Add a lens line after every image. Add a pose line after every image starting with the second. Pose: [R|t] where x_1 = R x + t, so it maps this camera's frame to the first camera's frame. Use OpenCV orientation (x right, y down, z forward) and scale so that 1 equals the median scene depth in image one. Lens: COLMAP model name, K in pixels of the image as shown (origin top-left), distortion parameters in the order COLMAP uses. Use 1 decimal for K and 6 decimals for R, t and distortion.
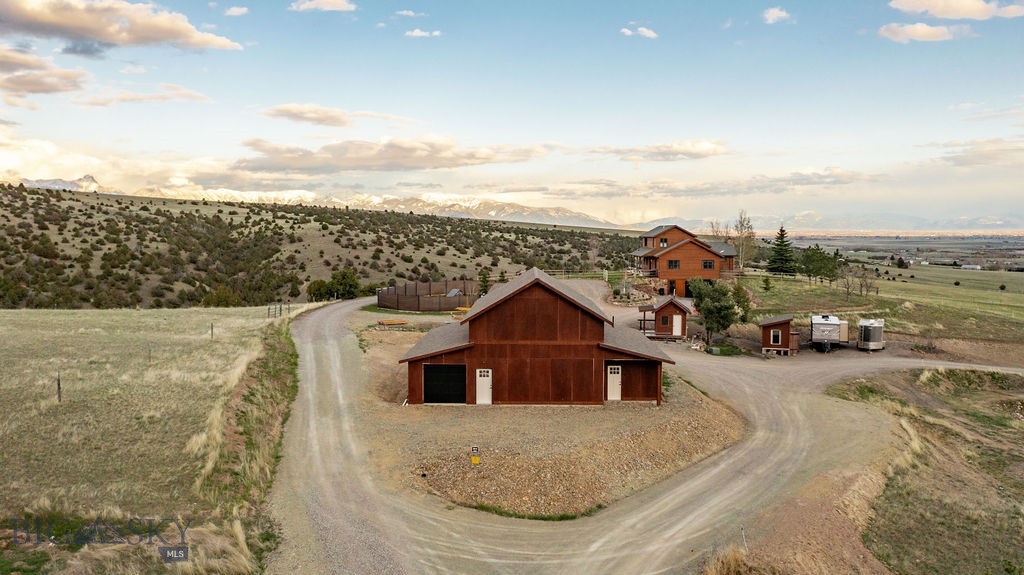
lens RADIAL K [[824.4, 0, 512.7], [0, 824.4, 268.5], [0, 0, 1]] dist [-0.000163, 0.002992]
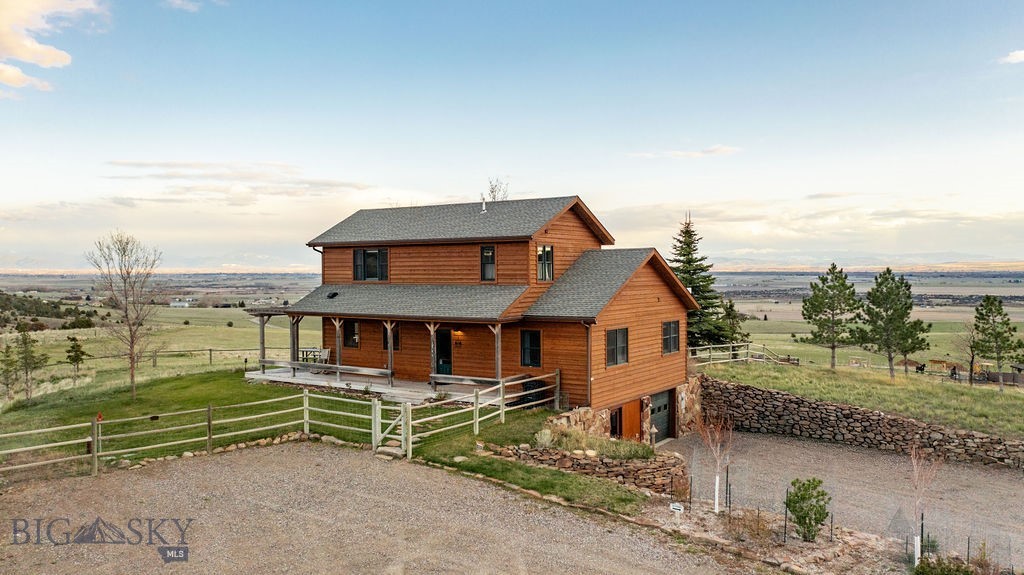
lens RADIAL K [[824.4, 0, 512.7], [0, 824.4, 268.5], [0, 0, 1]] dist [-0.000163, 0.002992]
pose [[0.589684, -0.001889, 0.807632, -0.027674], [0.039758, 0.998853, -0.026693, -0.021525], [-0.806655, 0.047850, 0.589082, 0.813694]]
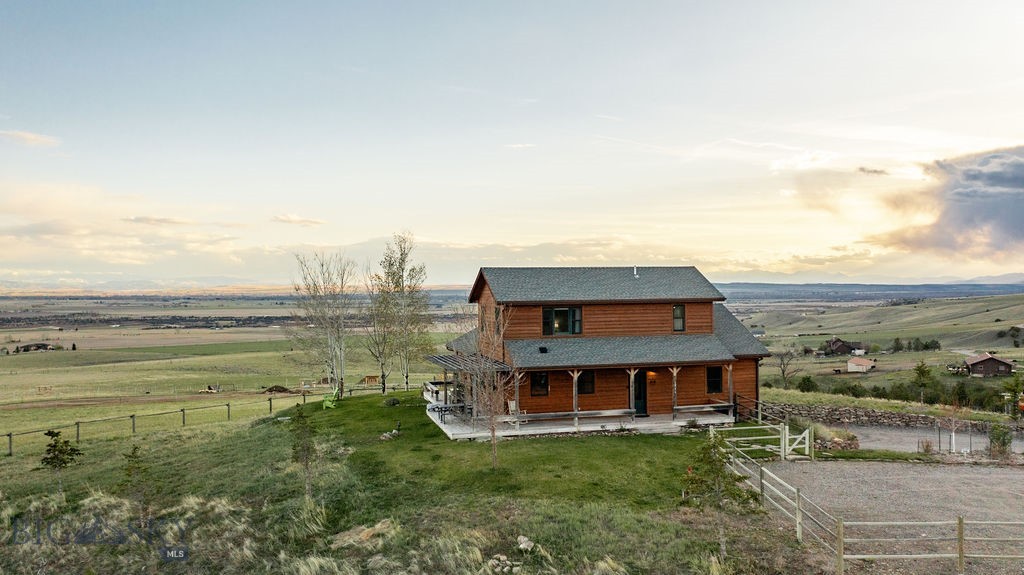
lens RADIAL K [[826.6, 0, 527.2], [0, 826.6, 283.7], [0, 0, 1]] dist [-0.001811, 0.002427]
pose [[-0.257326, 0.005372, 0.966310, -0.129257], [0.046448, 0.998897, 0.006815, -0.048280], [-0.965208, 0.046637, -0.257292, 1.102641]]
